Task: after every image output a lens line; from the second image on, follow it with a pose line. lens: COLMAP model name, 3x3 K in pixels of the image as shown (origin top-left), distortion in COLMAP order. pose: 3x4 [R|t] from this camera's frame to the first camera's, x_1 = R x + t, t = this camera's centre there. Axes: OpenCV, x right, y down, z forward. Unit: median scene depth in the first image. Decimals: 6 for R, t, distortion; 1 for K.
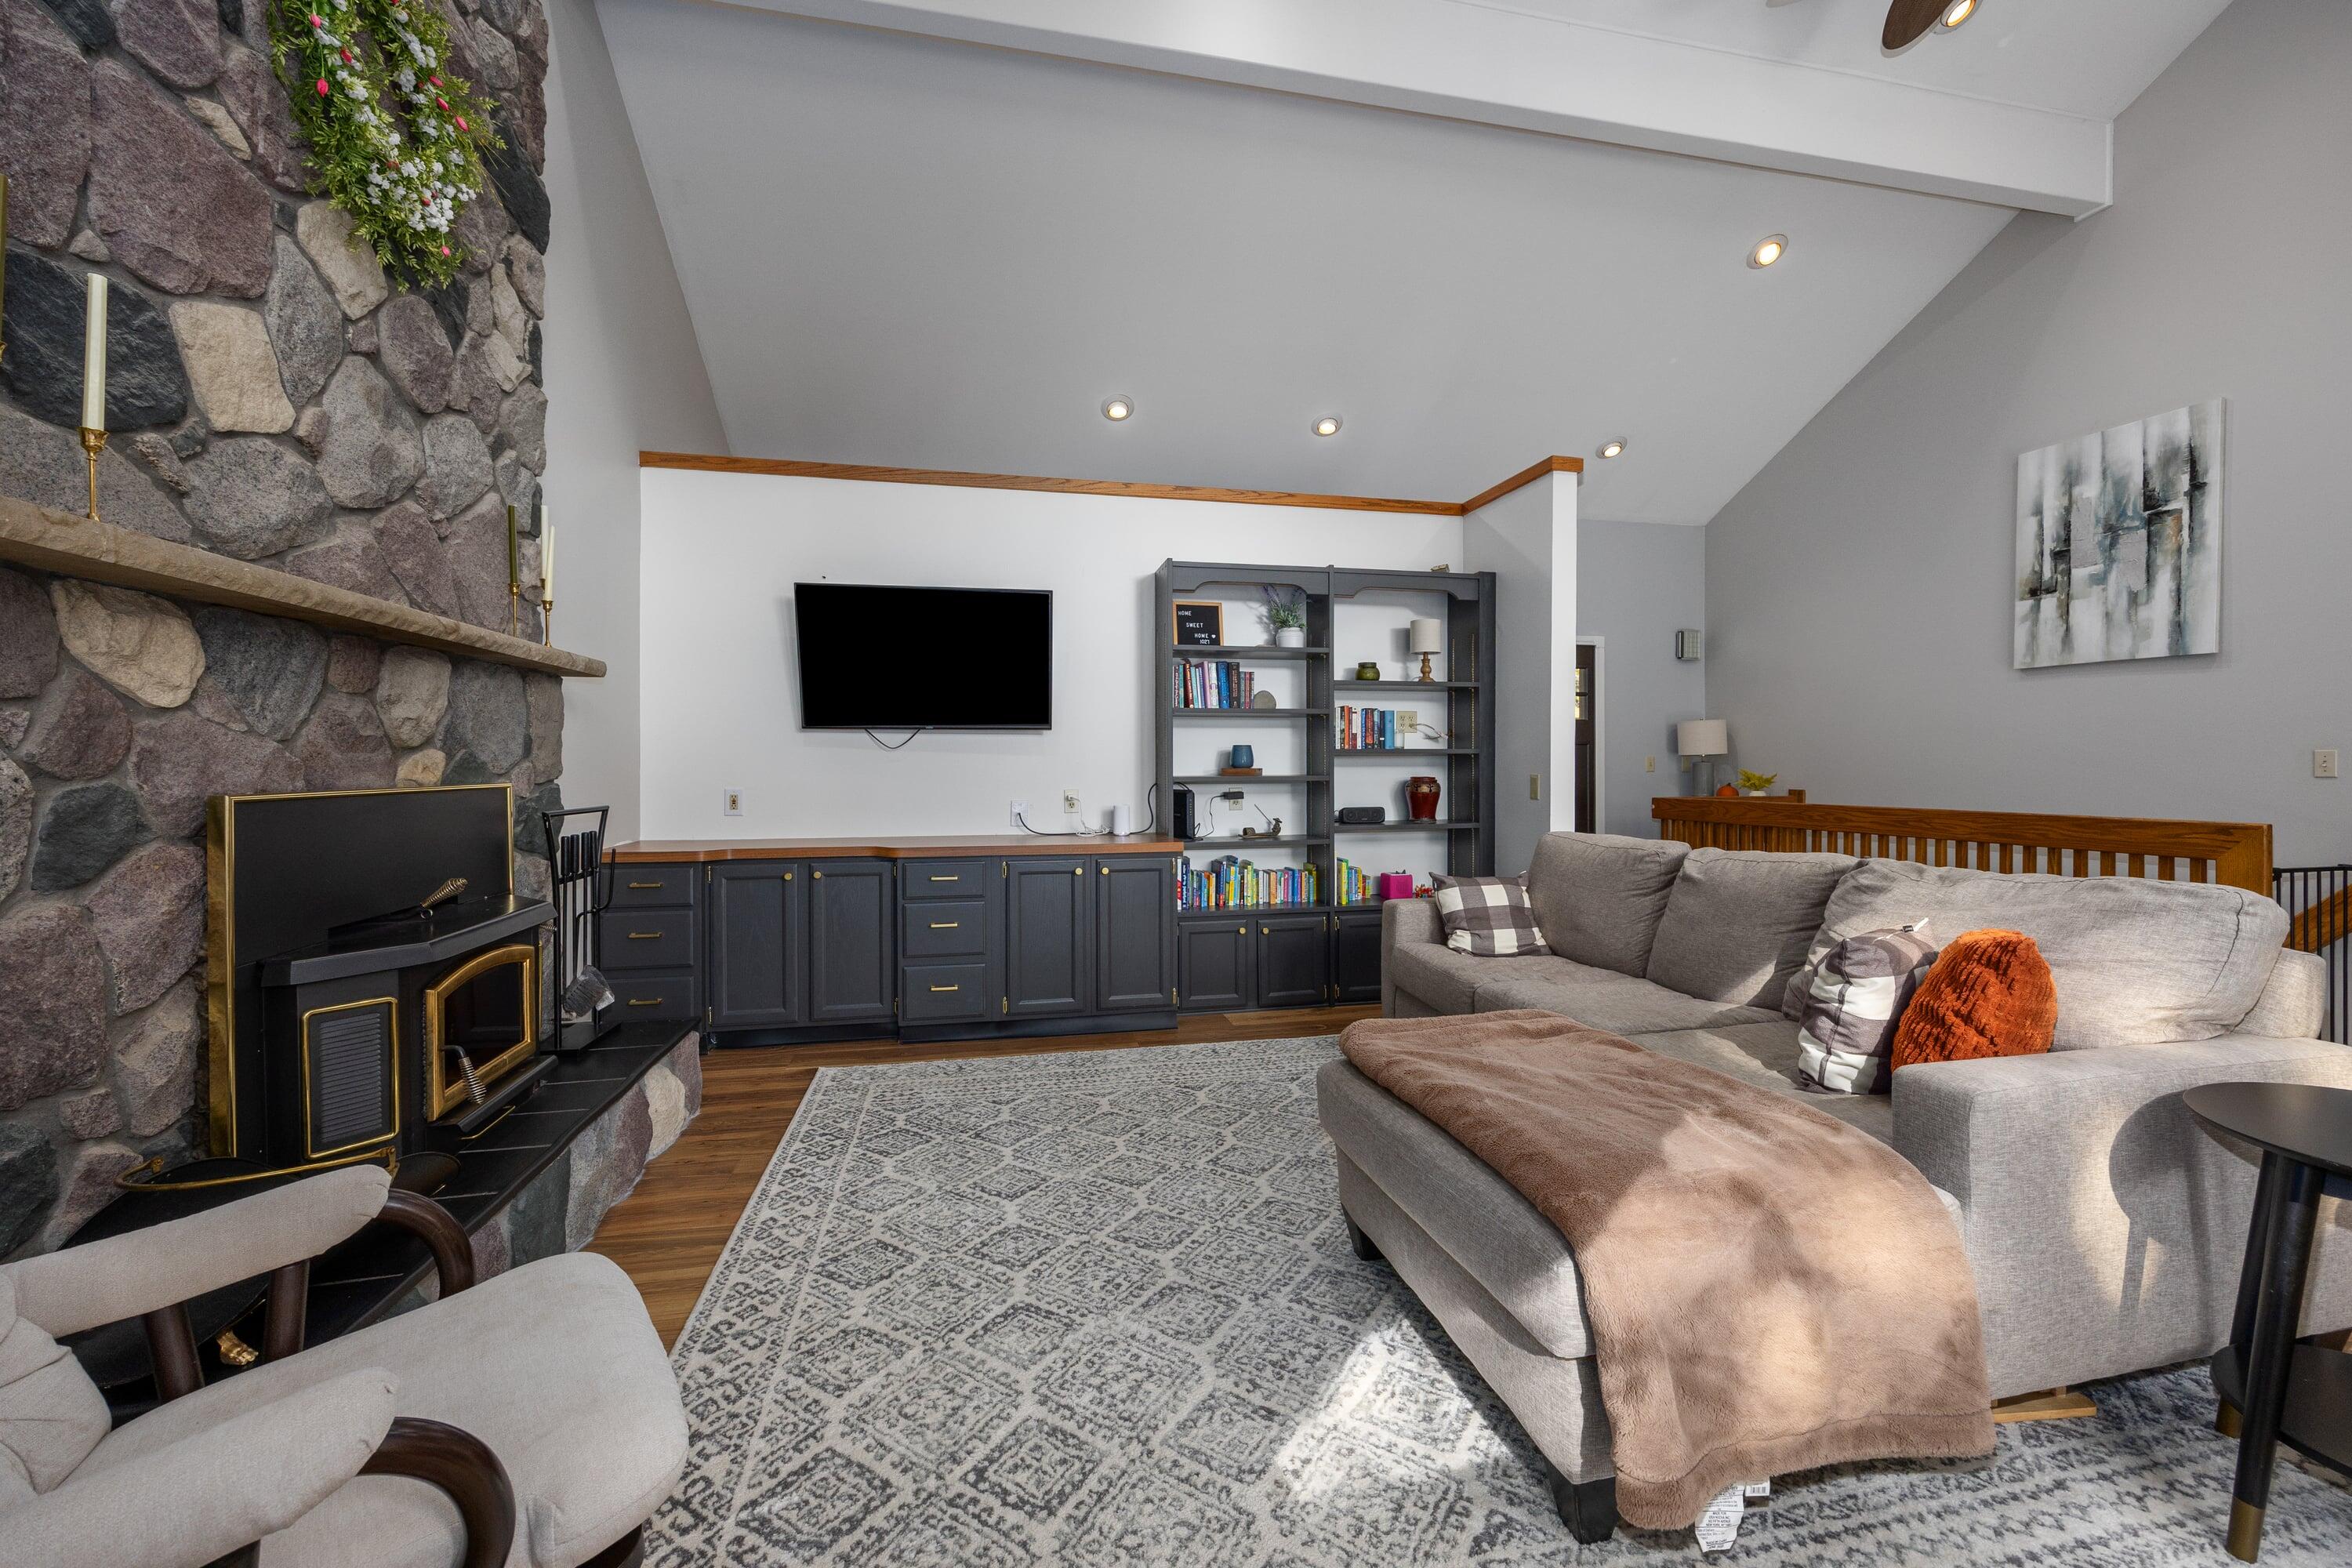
lens RADIAL K [[939.7, 0, 1200.8], [0, 939.7, 767.9], [0, 0, 1]] dist [-0.000349, -0.001324]
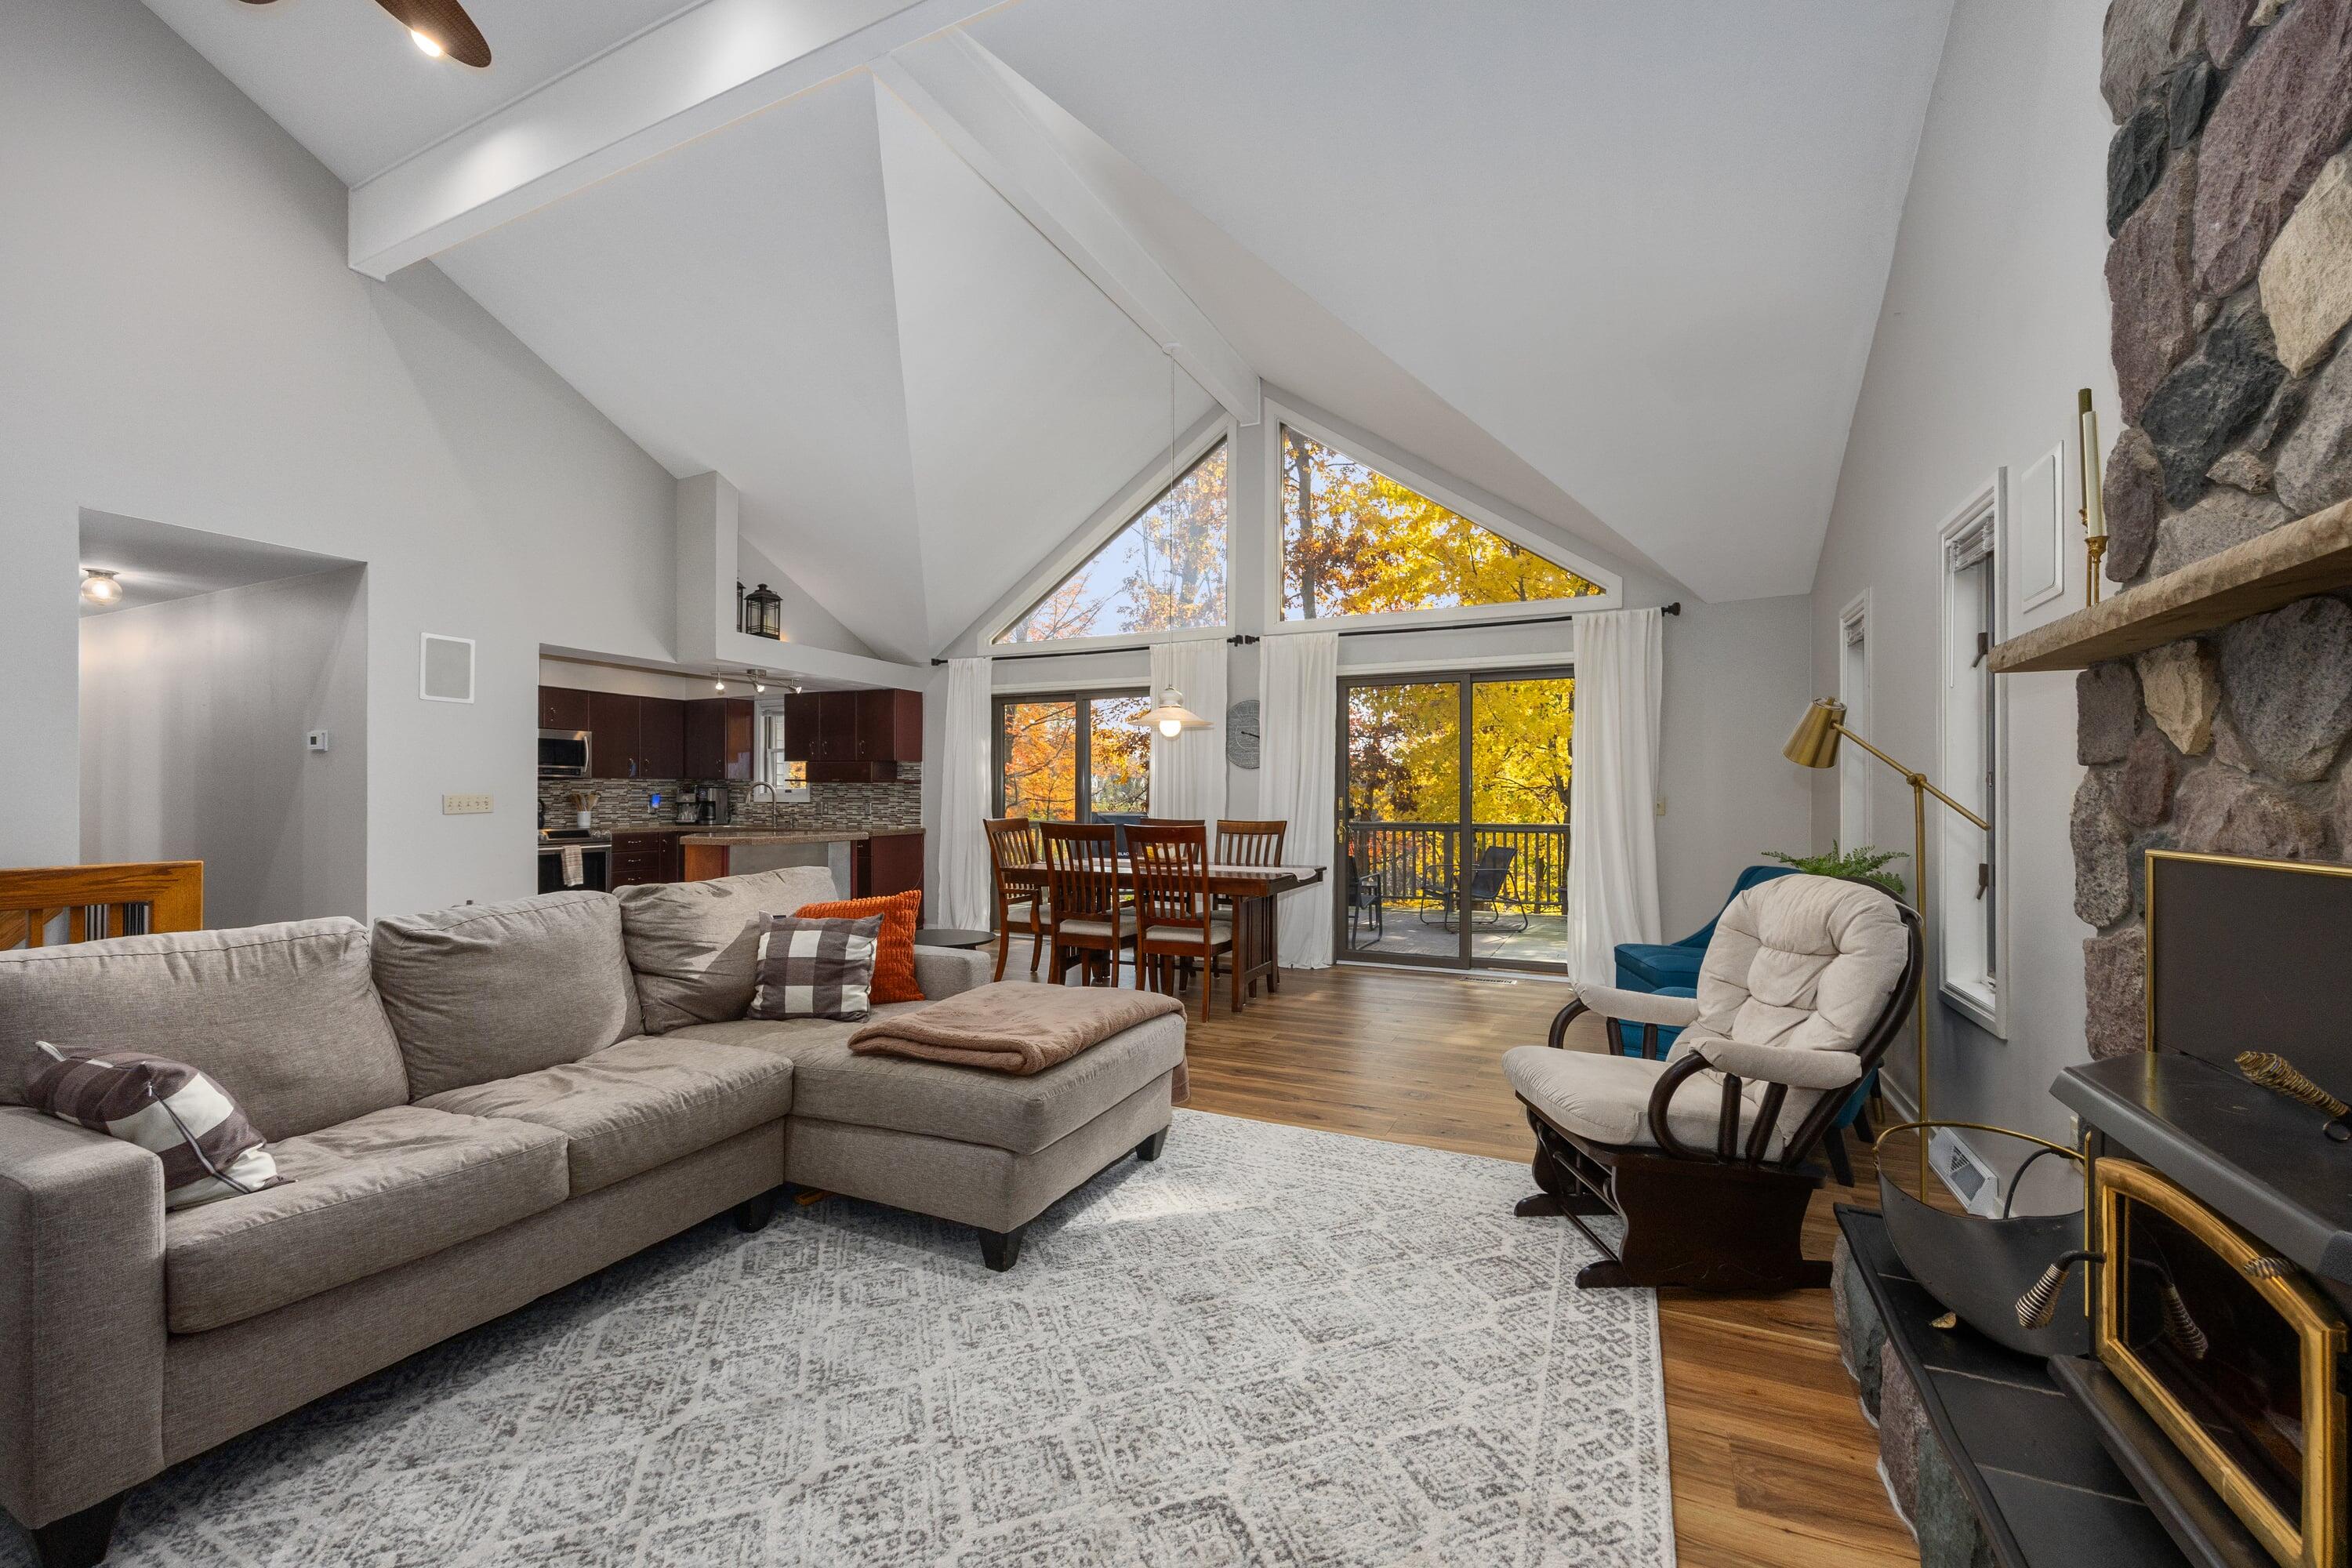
lens RADIAL K [[954.4, 0, 1172.5], [0, 954.4, 794.6], [0, 0, 1]] dist [-0.000980, 0.000526]
pose [[-0.778166, 0.002319, 0.628055, -0.426249], [0.002279, 0.999997, -0.000869, -0.011273], [-0.628055, 0.000755, -0.778169, 1.118762]]
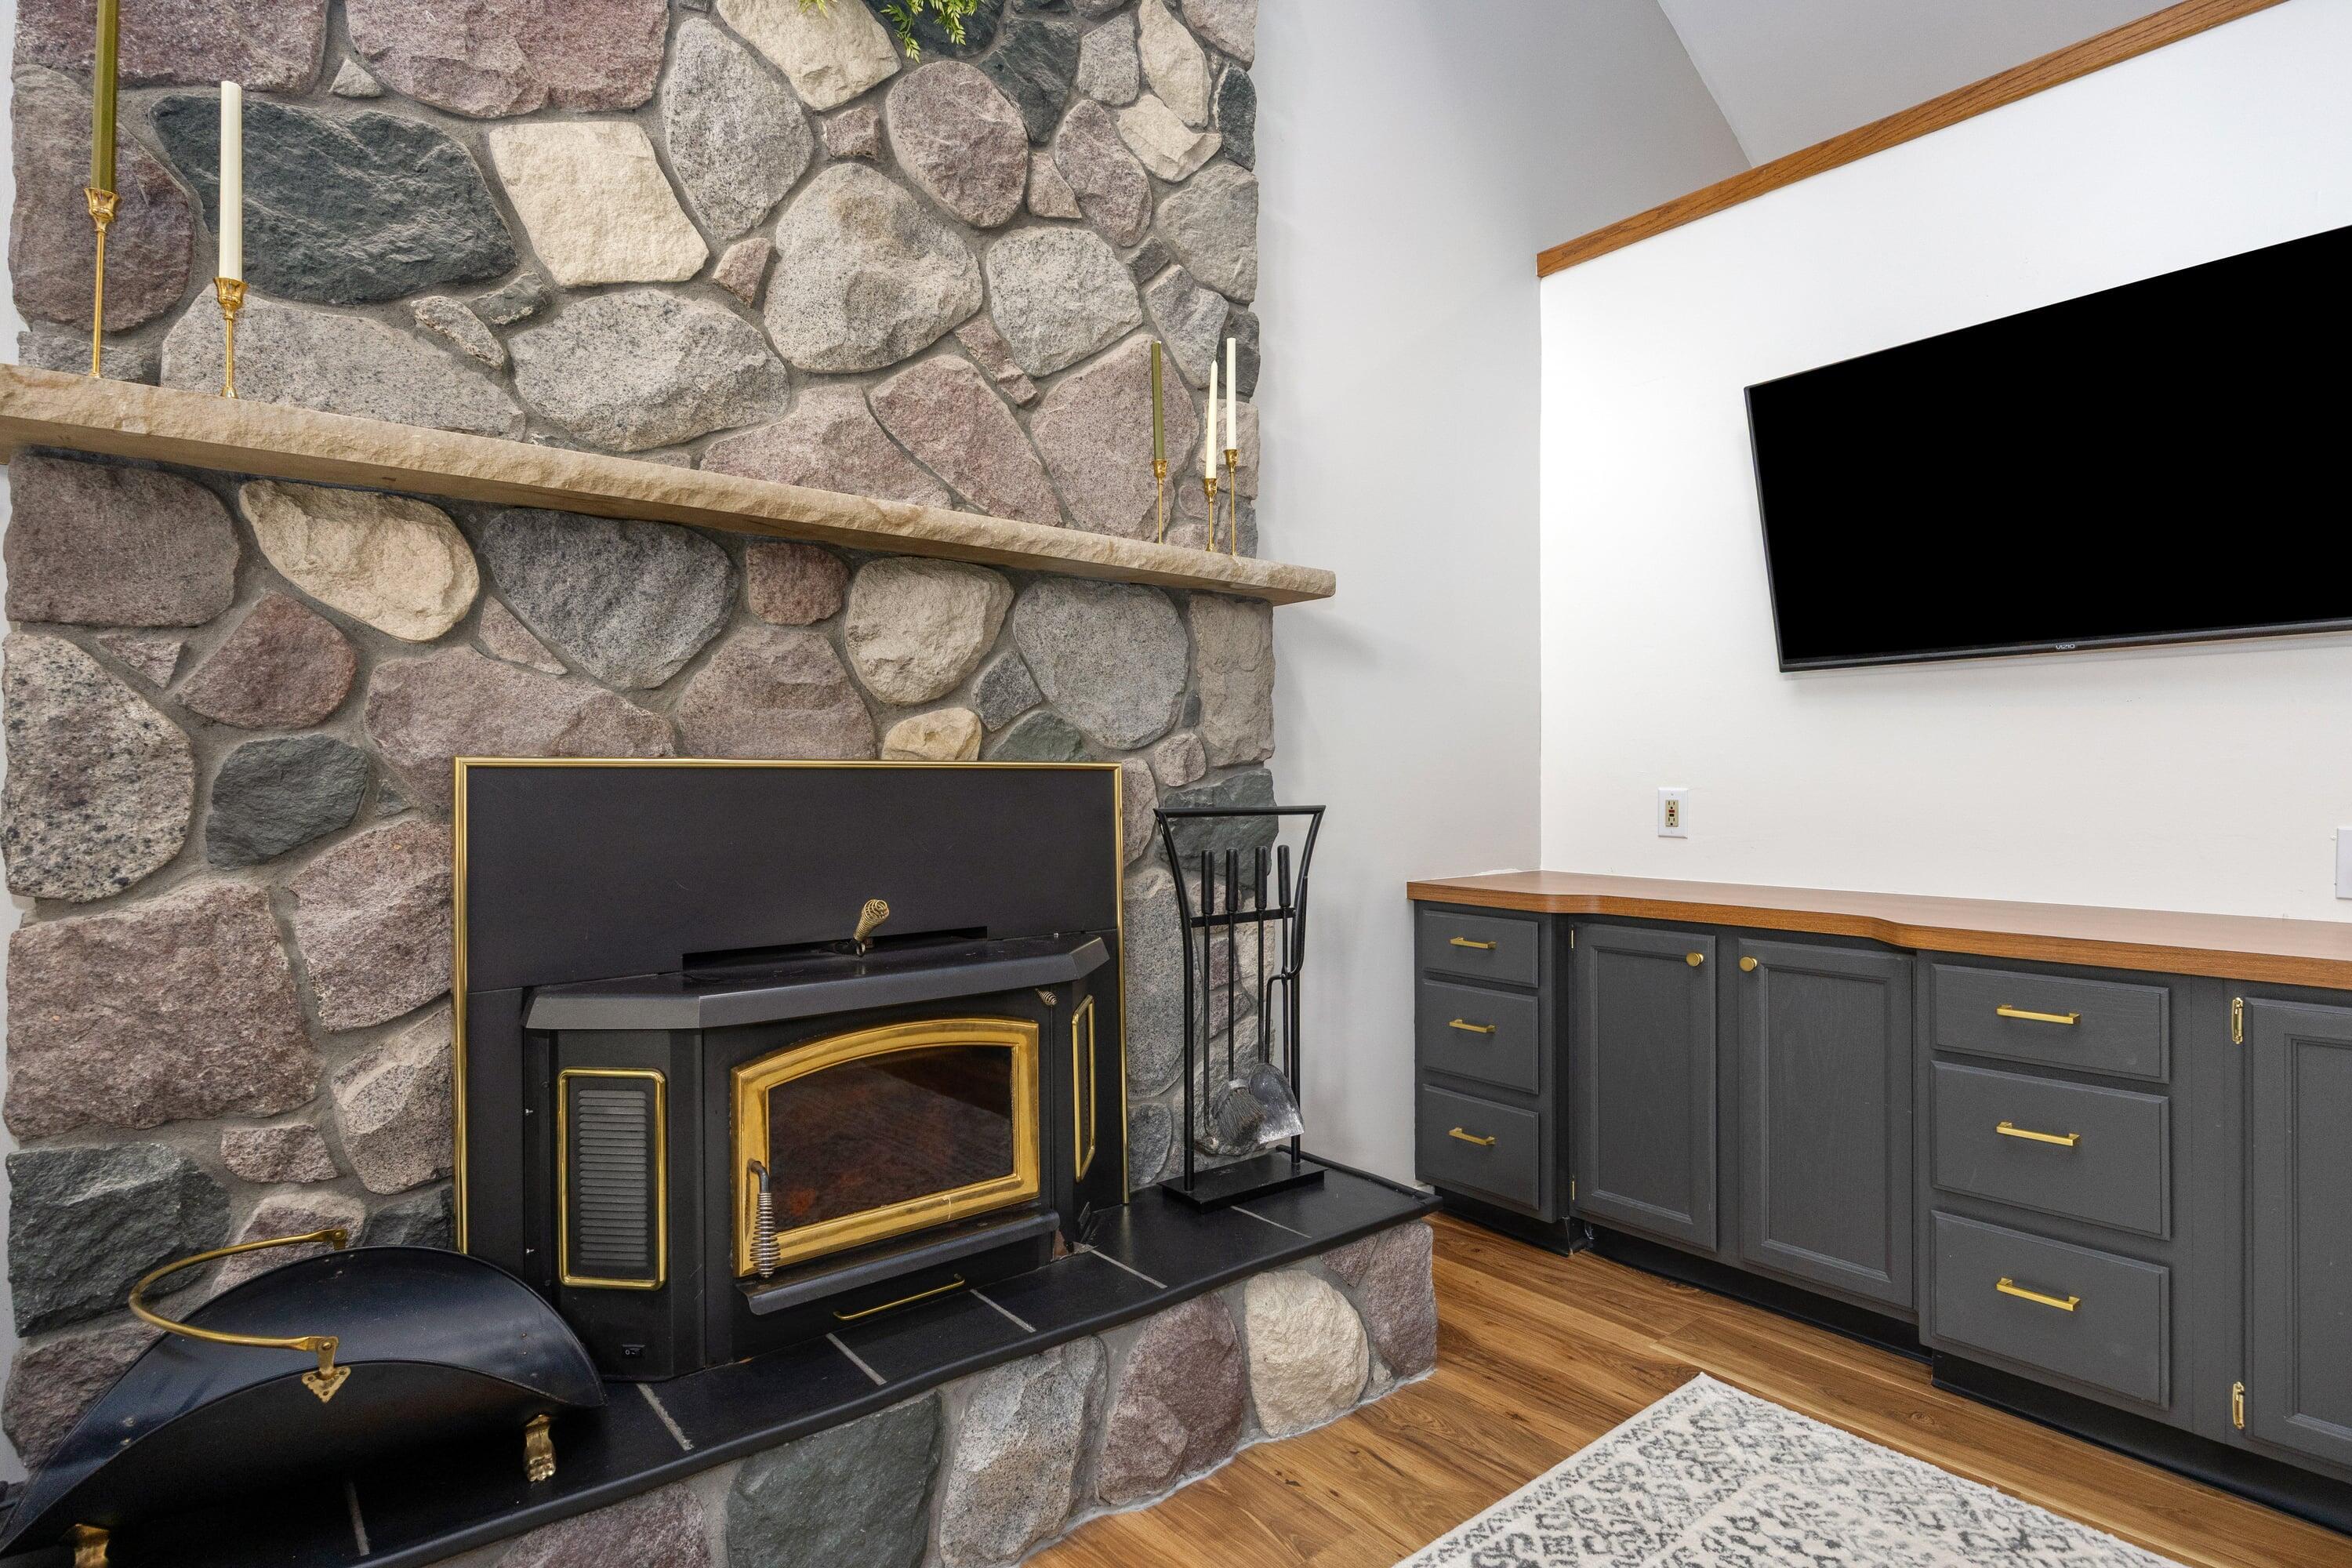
lens RADIAL K [[1196.2, 0, 1170.8], [0, 1196.2, 778.4], [0, 0, 1]] dist [-0.012399, -0.000564]
pose [[0.432433, -0.007319, -0.901637, 0.020270], [0.000524, 0.999969, -0.007866, 0.026407], [0.901666, 0.002929, 0.432423, 0.529951]]
